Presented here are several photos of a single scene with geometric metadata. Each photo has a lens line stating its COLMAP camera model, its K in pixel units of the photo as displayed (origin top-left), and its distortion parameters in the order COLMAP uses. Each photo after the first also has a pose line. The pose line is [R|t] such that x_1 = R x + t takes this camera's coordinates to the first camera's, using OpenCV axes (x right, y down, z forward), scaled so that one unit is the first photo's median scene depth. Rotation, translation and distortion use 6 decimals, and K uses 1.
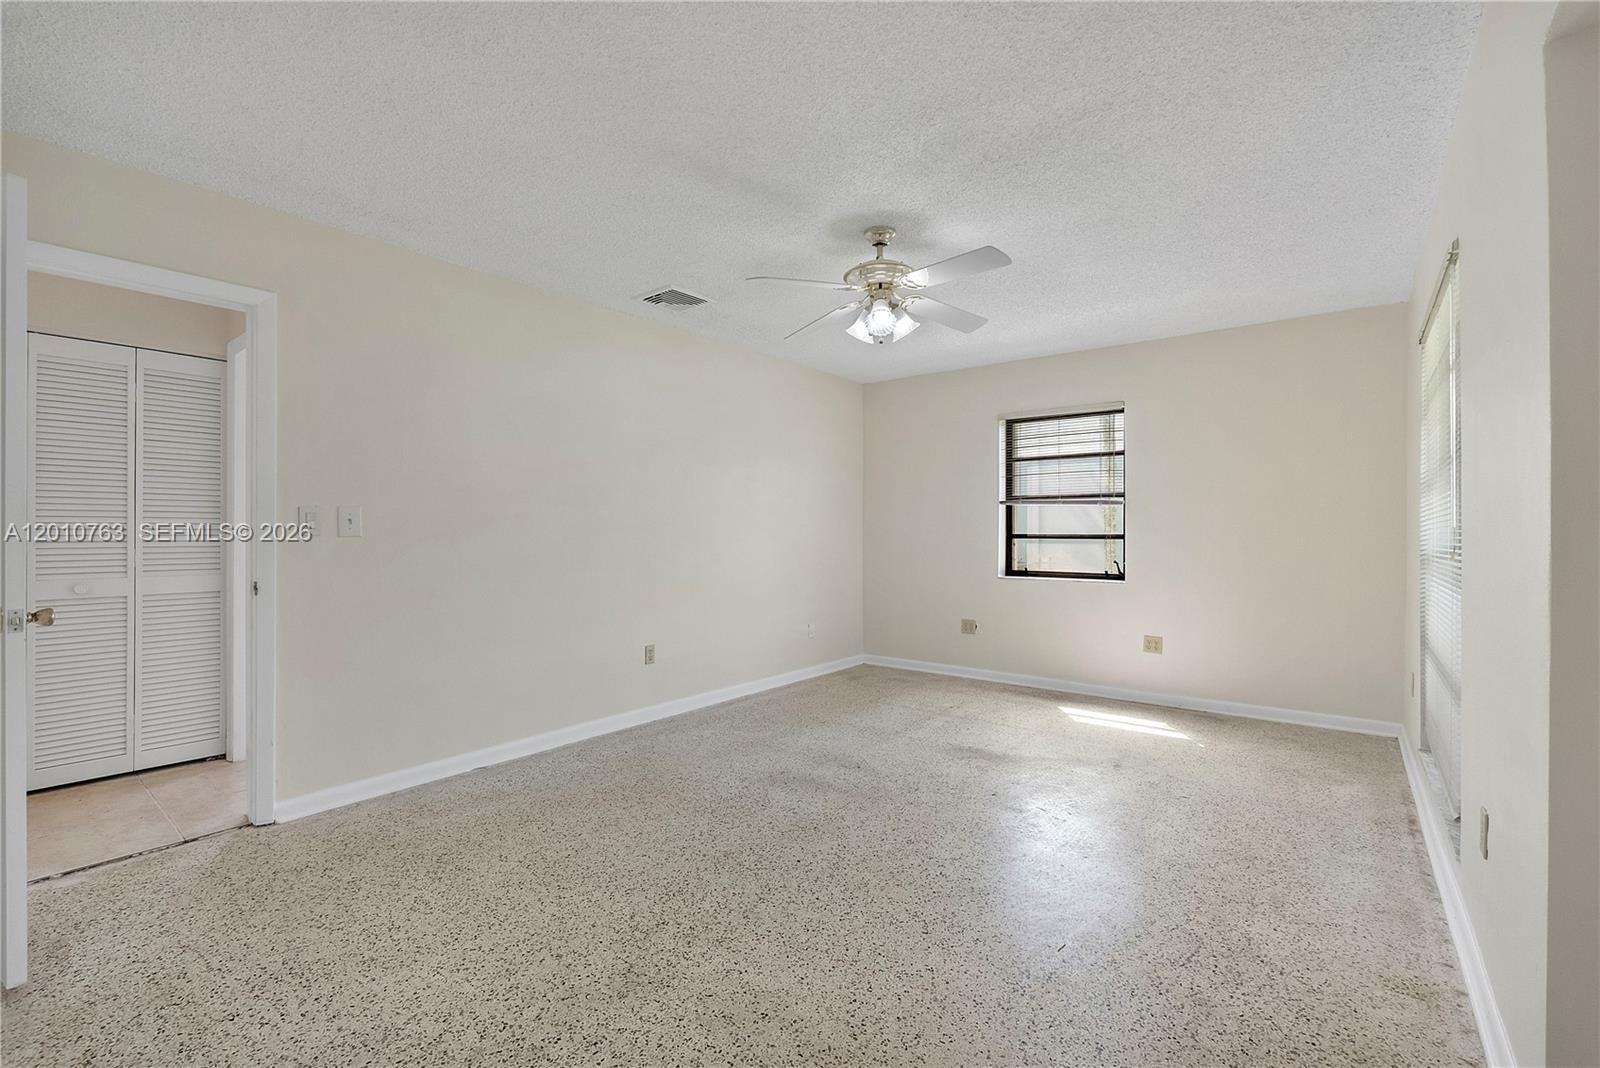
lens RADIAL K [[683.5, 0, 801.5], [0, 683.5, 537.1], [0, 0, 1]] dist [-0.007347, -0.000216]
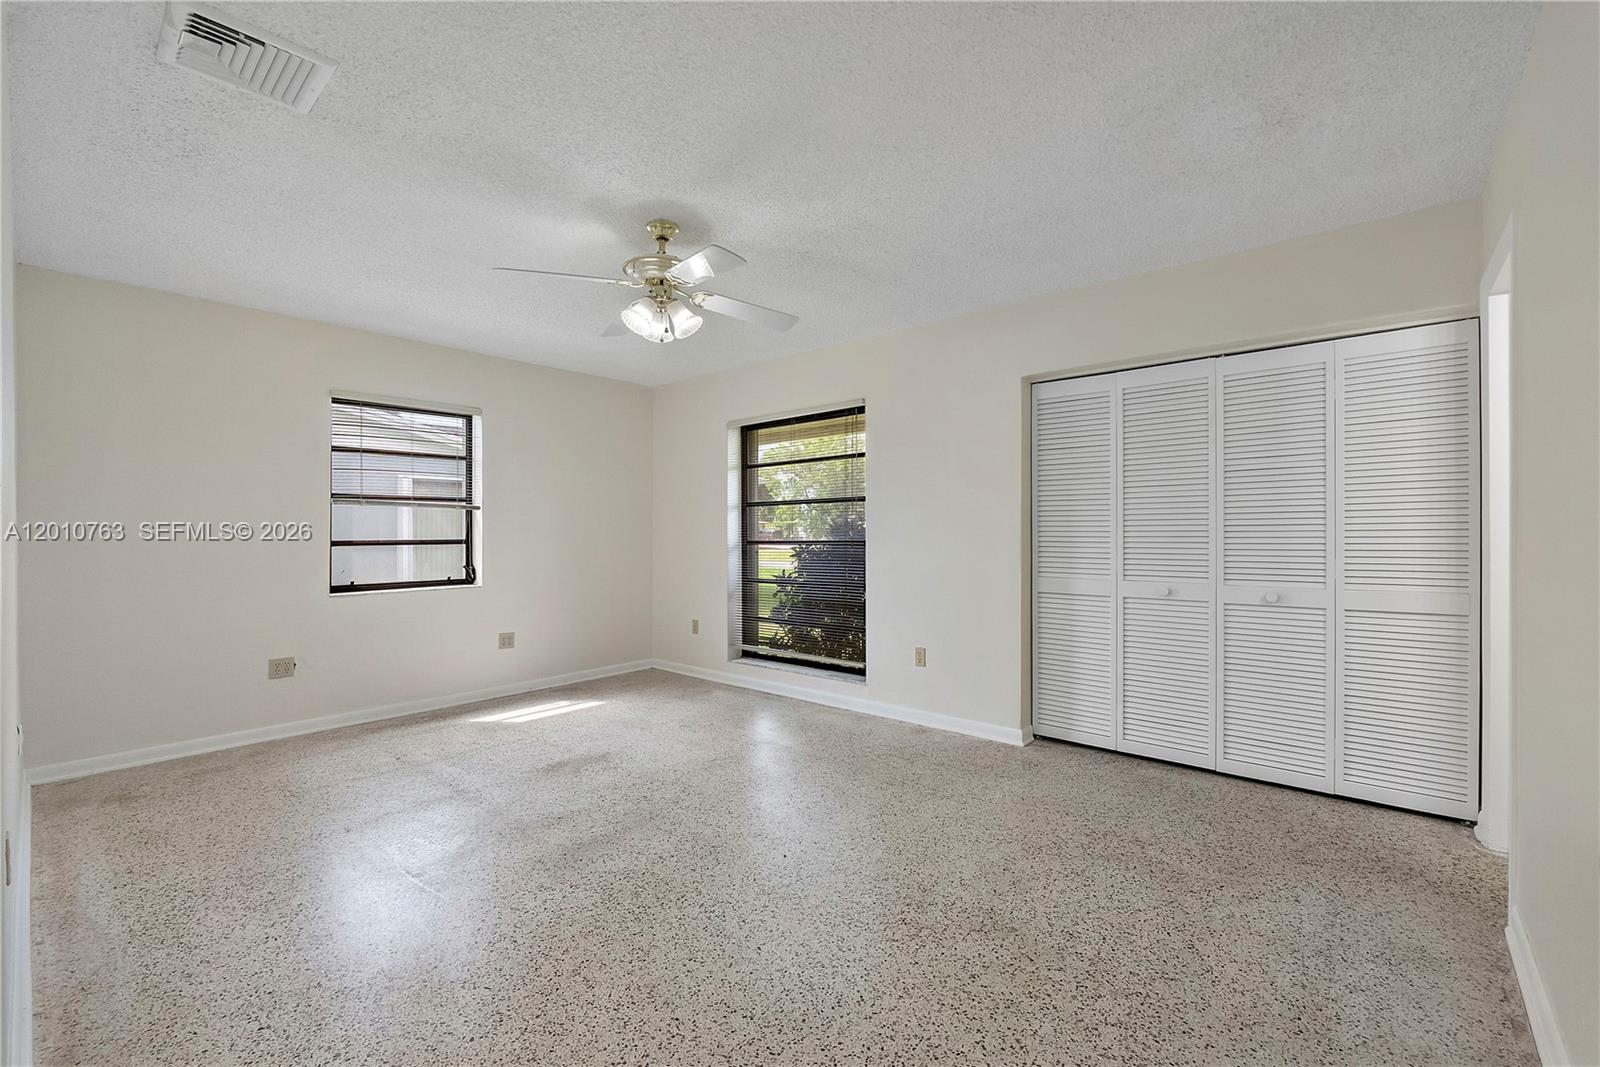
lens RADIAL K [[683.5, 0, 798.4], [0, 683.5, 533.7], [0, 0, 1]] dist [-0.007347, -0.000216]
pose [[0.045589, -0.003920, 0.998953, -0.812287], [0.015051, 0.999881, 0.003237, -0.012082], [-0.998847, 0.014888, 0.045643, 0.729027]]
